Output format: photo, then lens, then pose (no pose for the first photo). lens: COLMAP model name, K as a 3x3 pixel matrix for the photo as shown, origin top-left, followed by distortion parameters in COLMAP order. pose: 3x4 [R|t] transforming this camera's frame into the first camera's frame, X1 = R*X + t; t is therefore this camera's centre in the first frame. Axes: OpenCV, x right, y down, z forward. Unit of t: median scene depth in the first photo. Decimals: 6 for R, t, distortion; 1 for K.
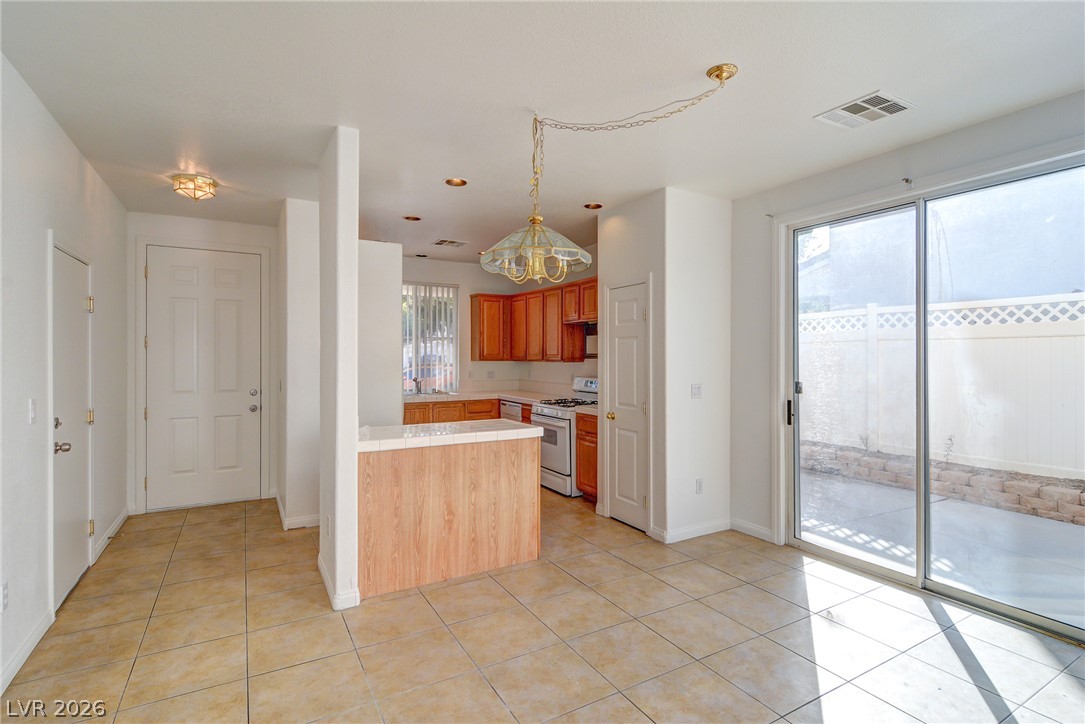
lens RADIAL K [[525.5, 0, 547.9], [0, 525.5, 357.5], [0, 0, 1]] dist [-0.006147, -0.002413]
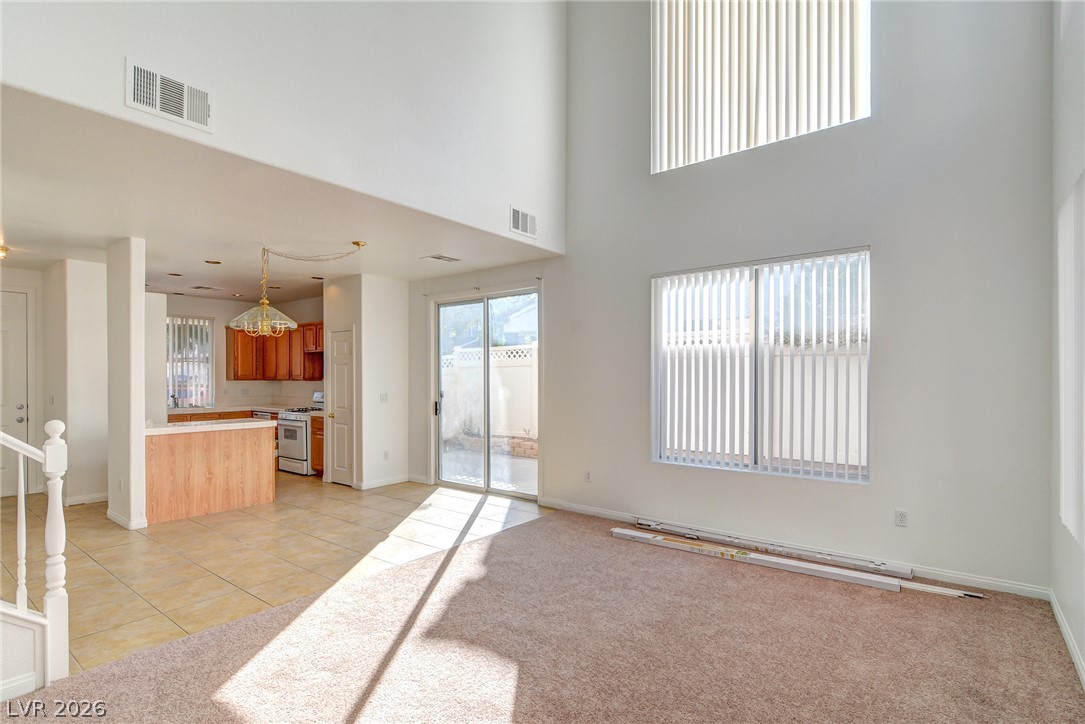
lens RADIAL K [[525.5, 0, 549.2], [0, 525.5, 377.9], [0, 0, 1]] dist [-0.006147, -0.002413]
pose [[0.919648, -0.002755, 0.392733, 0.114596], [0.002304, 0.999996, 0.001621, 0.000452], [-0.392736, -0.000586, 0.919651, -0.722134]]
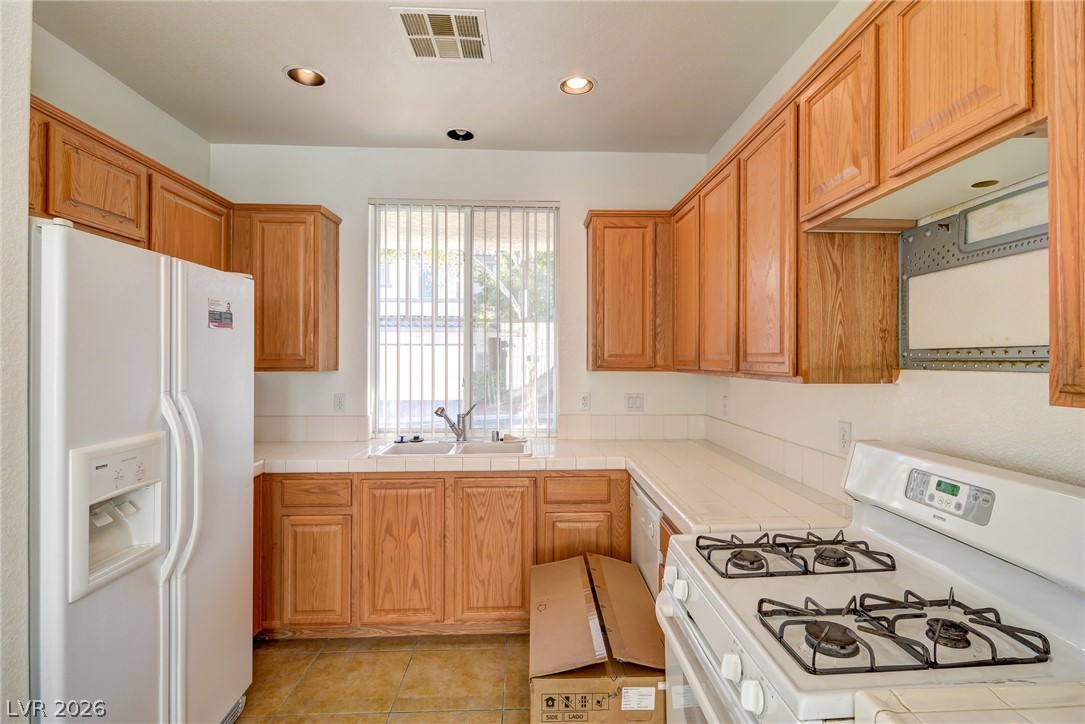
lens RADIAL K [[525.5, 0, 550.0], [0, 525.5, 360.9], [0, 0, 1]] dist [-0.006147, -0.002413]
pose [[0.886247, -0.002474, -0.463206, 0.057575], [0.002928, 0.999996, 0.000261, -0.002961], [0.463204, -0.001587, 0.886250, 1.064682]]
